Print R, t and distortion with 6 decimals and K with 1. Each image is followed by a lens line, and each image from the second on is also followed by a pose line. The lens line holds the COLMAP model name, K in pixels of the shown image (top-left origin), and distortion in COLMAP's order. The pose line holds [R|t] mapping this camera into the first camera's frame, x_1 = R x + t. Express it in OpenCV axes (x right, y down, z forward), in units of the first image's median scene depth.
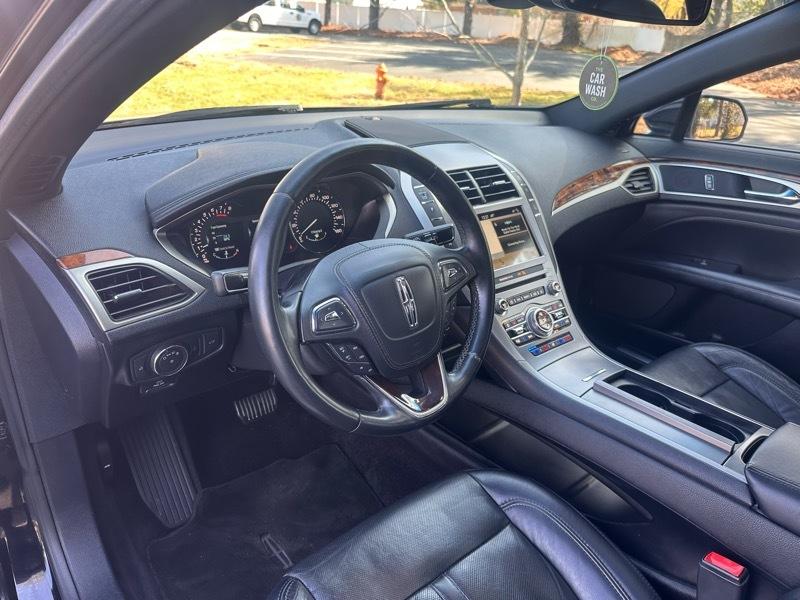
lens RADIAL K [[613.5, 0, 401.0], [0, 613.5, 287.4], [0, 0, 1]] dist [-0.002209, -0.001999]
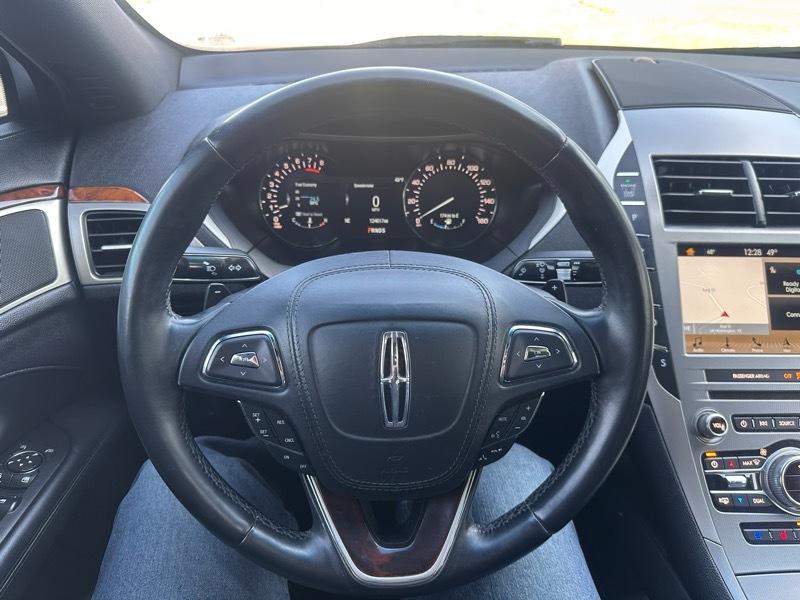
lens RADIAL K [[628.3, 0, 398.6], [0, 628.3, 273.5], [0, 0, 1]] dist [-0.041644, -0.007390]
pose [[0.759180, 0.254197, -0.599191, 0.252497], [-0.220146, 0.966611, 0.131142, -0.108748], [0.612521, 0.032350, 0.789792, 0.424631]]
